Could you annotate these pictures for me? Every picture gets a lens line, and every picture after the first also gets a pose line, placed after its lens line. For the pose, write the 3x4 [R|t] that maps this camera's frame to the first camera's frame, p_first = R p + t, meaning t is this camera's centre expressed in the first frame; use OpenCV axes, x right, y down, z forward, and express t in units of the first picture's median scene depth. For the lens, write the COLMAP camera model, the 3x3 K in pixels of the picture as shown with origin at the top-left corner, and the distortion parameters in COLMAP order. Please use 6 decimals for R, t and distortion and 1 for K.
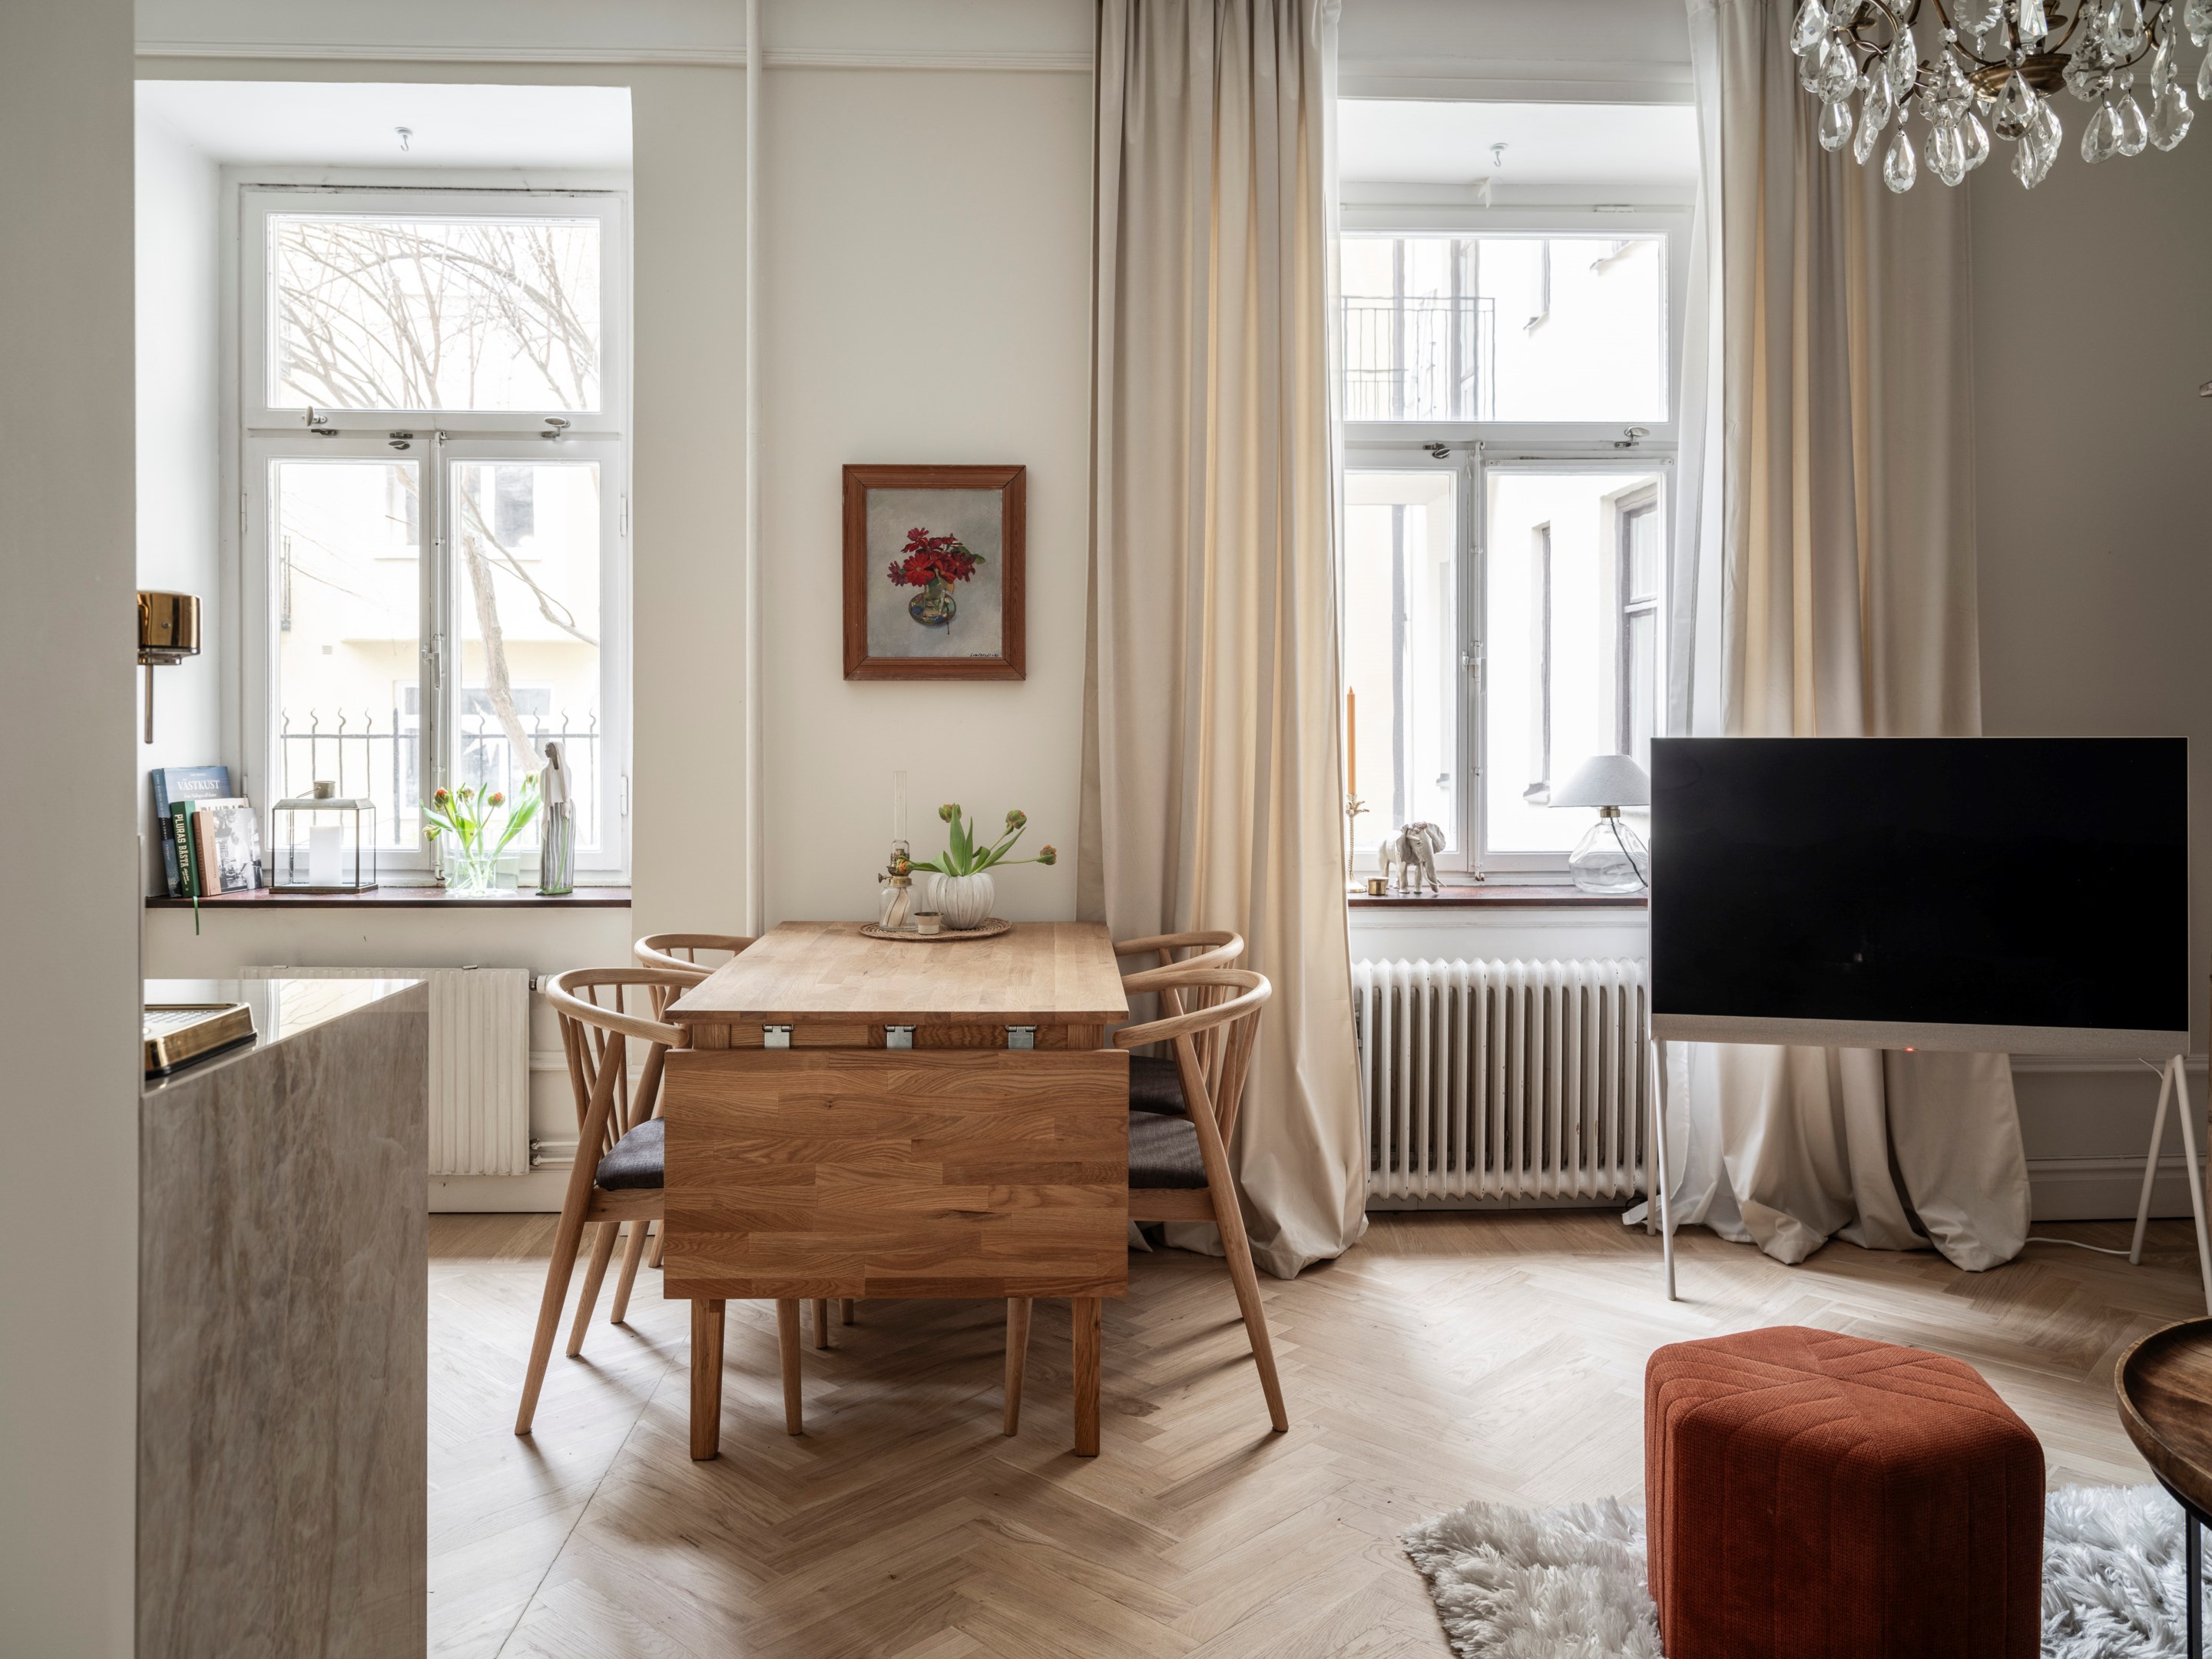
lens RADIAL K [[1728.0, 0, 1106.0], [0, 1728.0, 744.9], [0, 0, 1]] dist [0.004944, -0.006225]
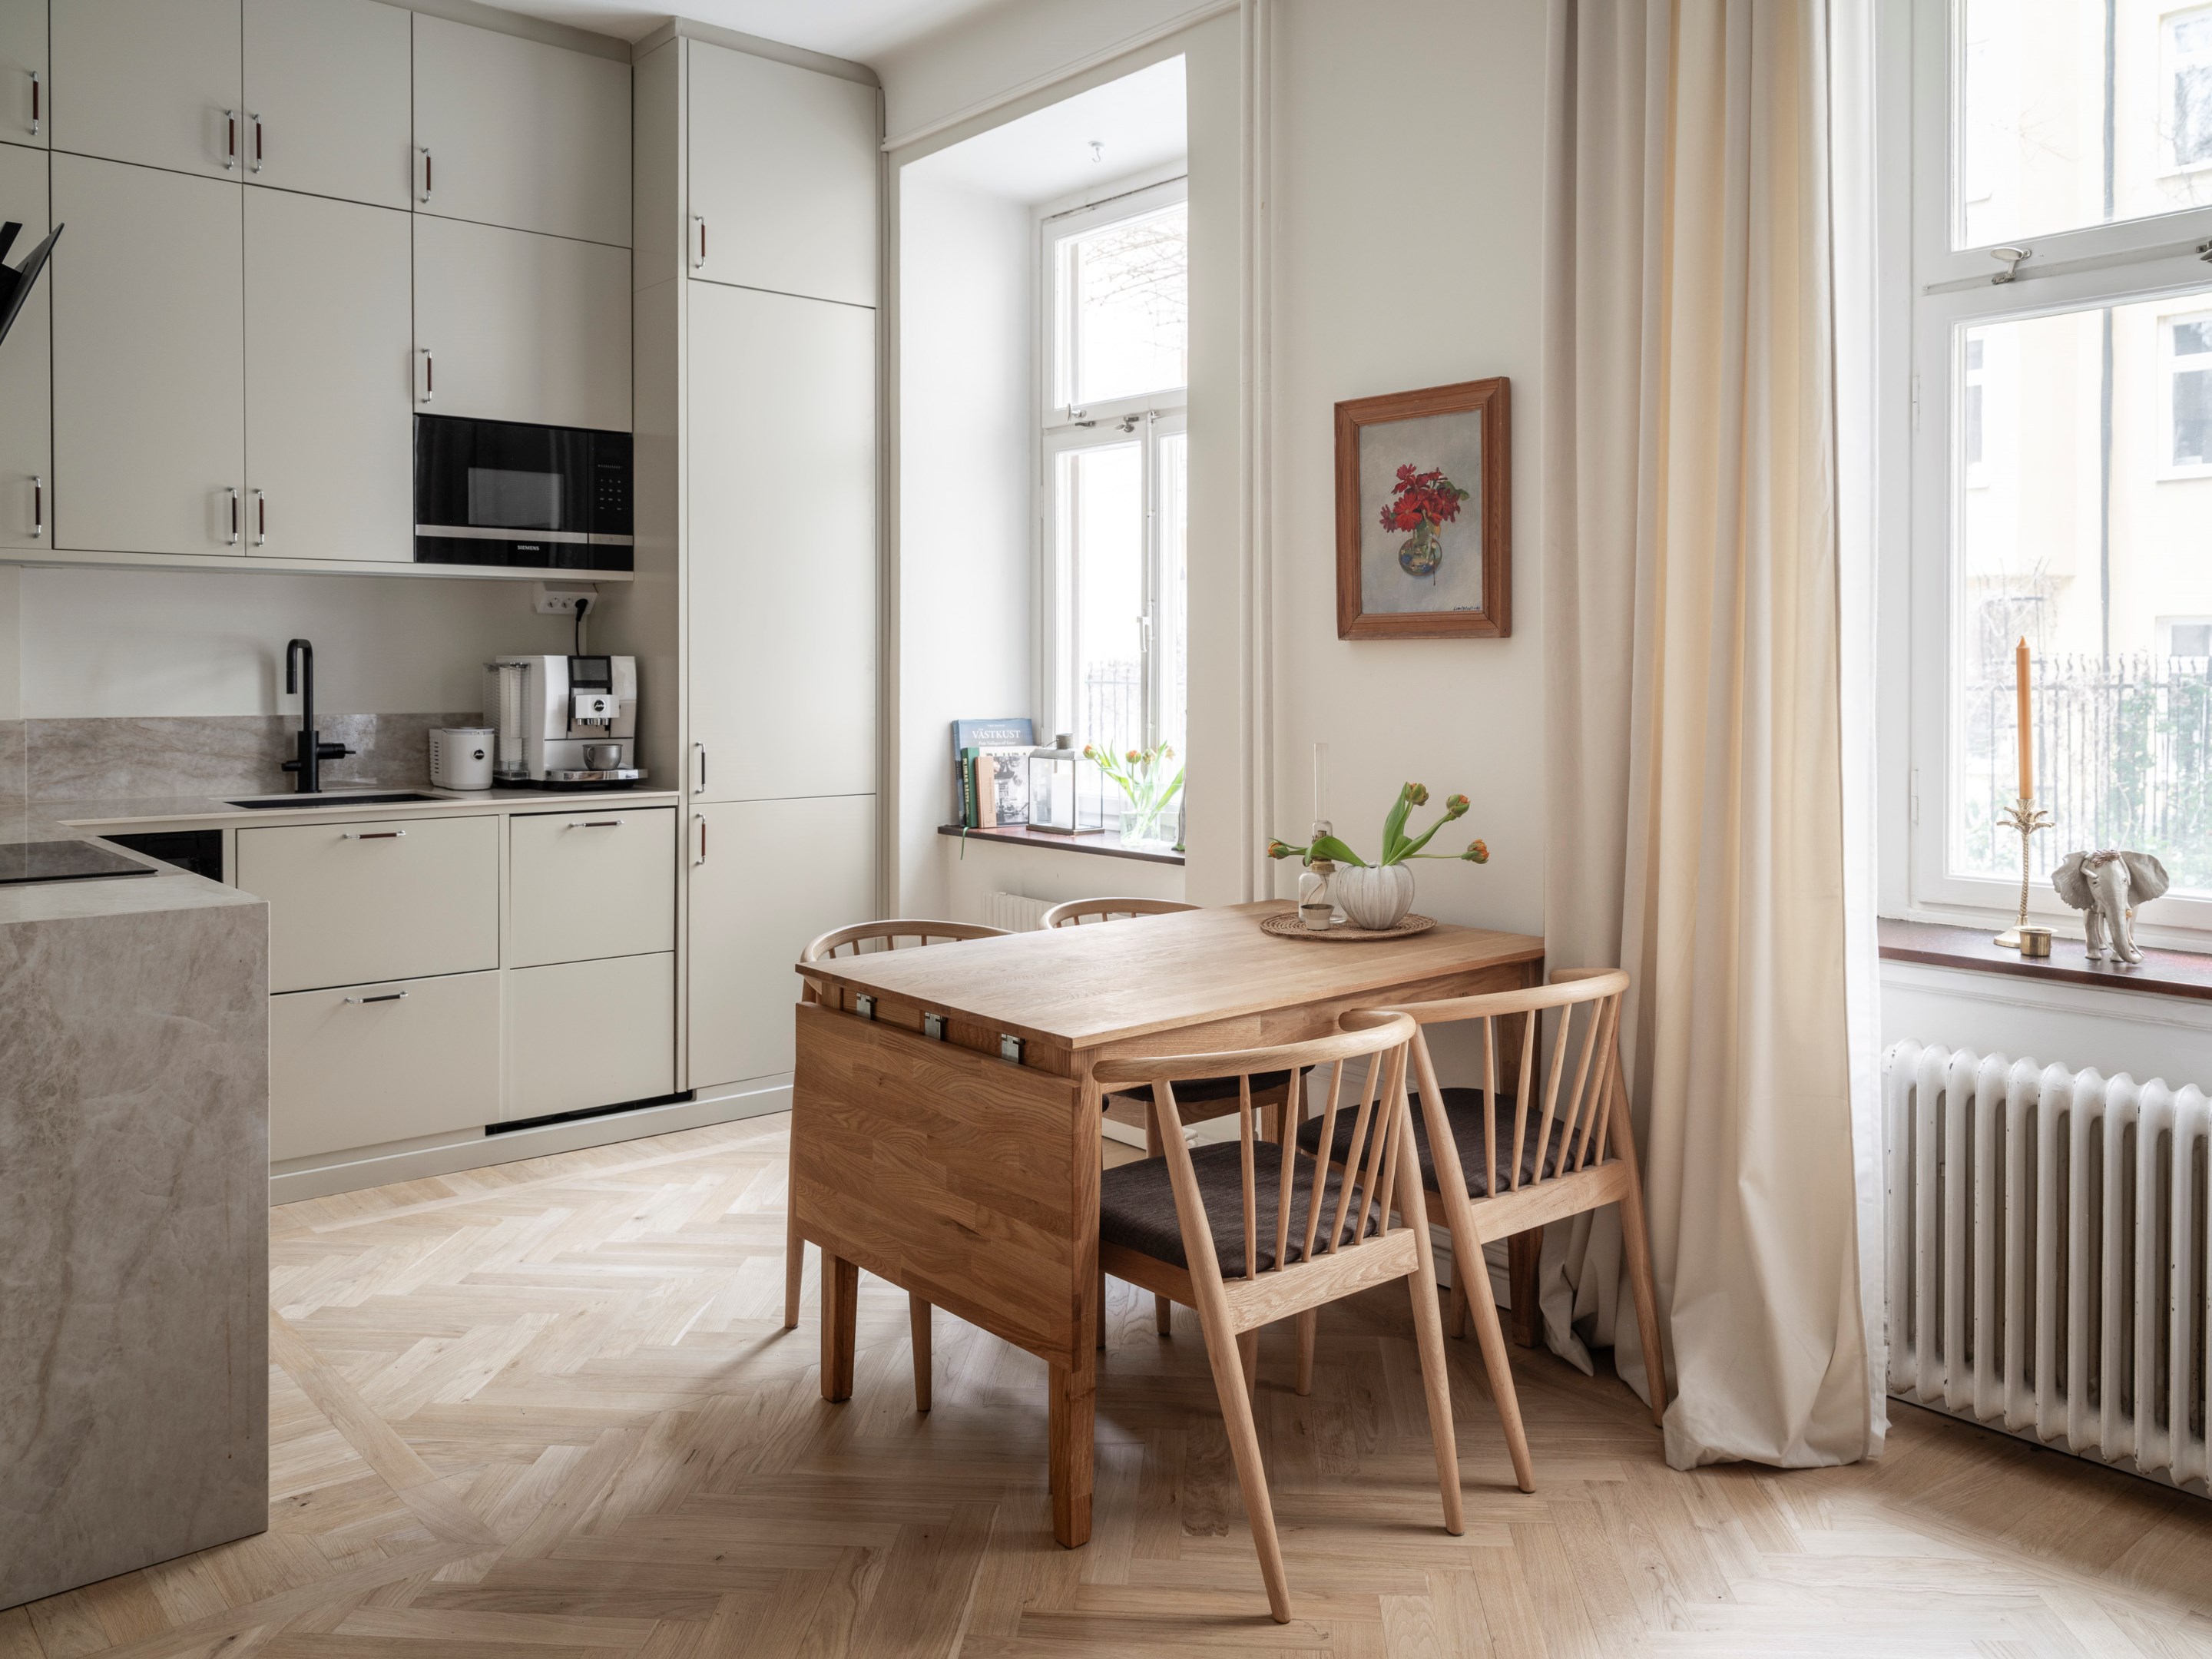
lens RADIAL K [[1728.0, 0, 1091.5], [0, 1728.0, 686.7], [0, 0, 1]] dist [0.004944, -0.006225]
pose [[0.616496, 0.008286, -0.787314, 0.481934], [-0.007585, 0.999961, 0.004585, -0.016303], [0.787321, 0.003145, 0.616535, 0.337871]]
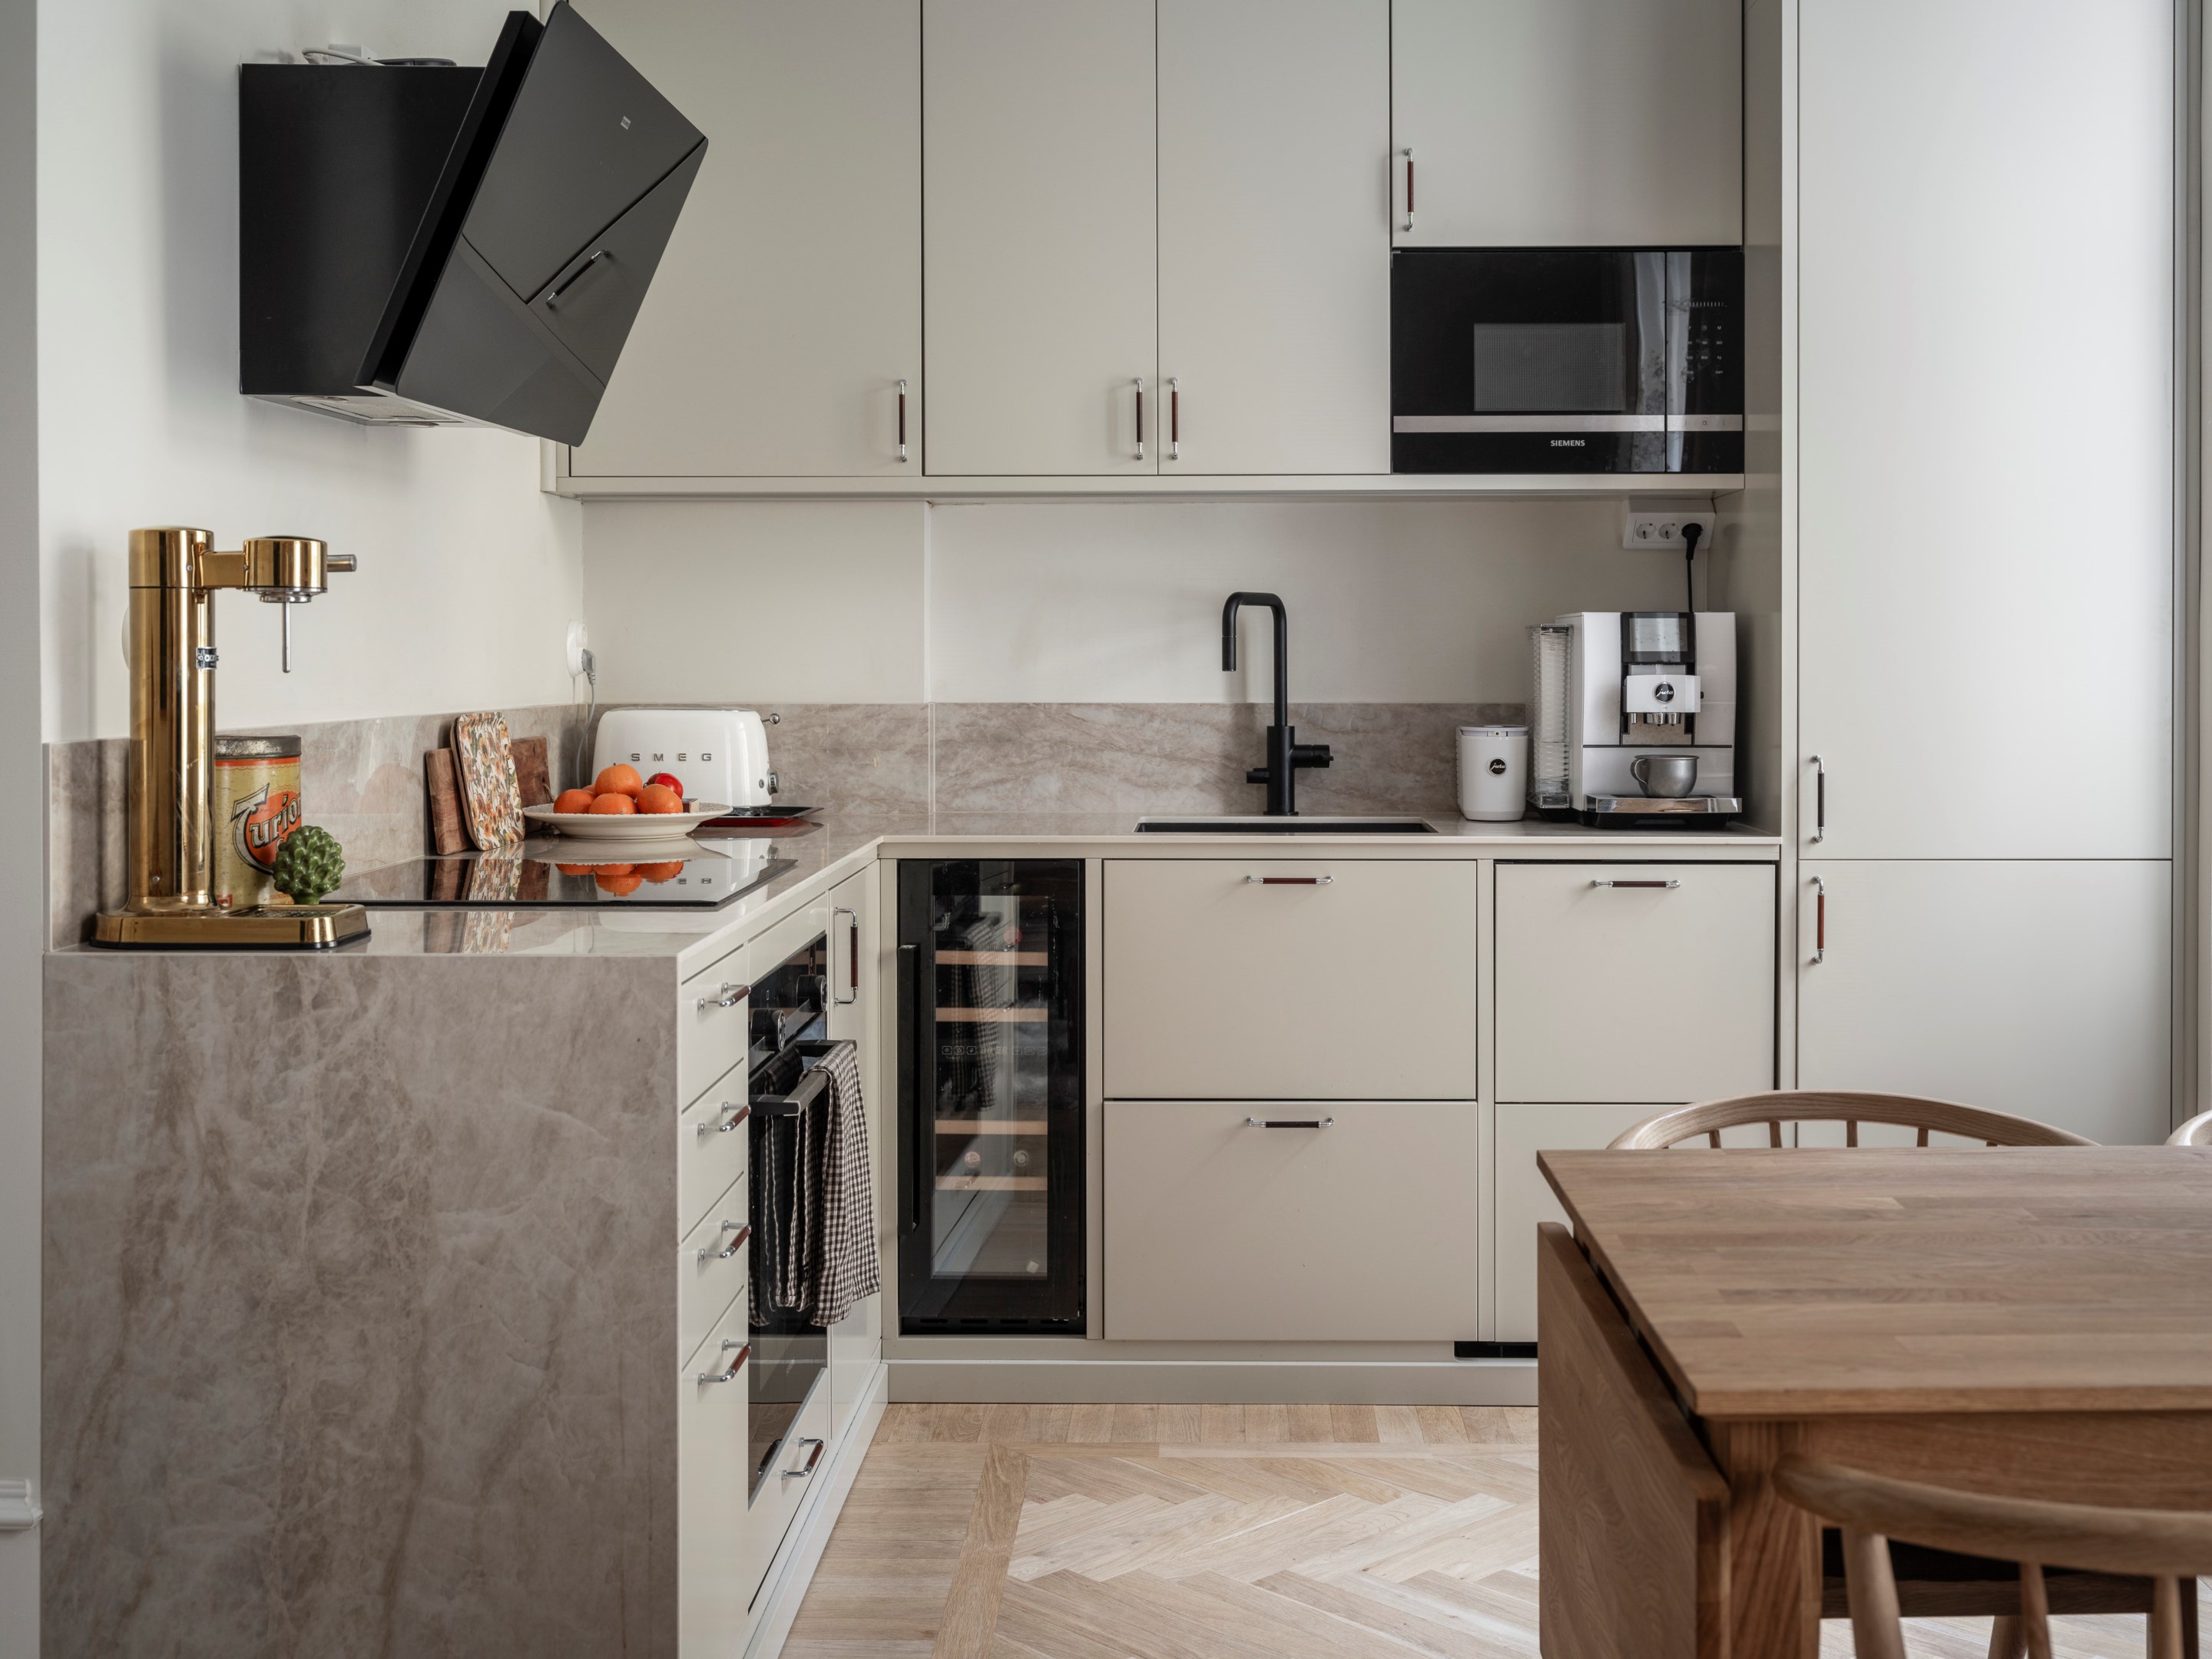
lens RADIAL K [[2474.7, 0, 1172.3], [0, 2474.7, 693.2], [0, 0, 1]] dist [0.006032, 0.000000]
pose [[-0.051077, 0.009559, -0.998649, 0.397516], [-0.009115, 0.999908, 0.010038, -0.003974], [0.998653, 0.009615, -0.050985, 0.639482]]
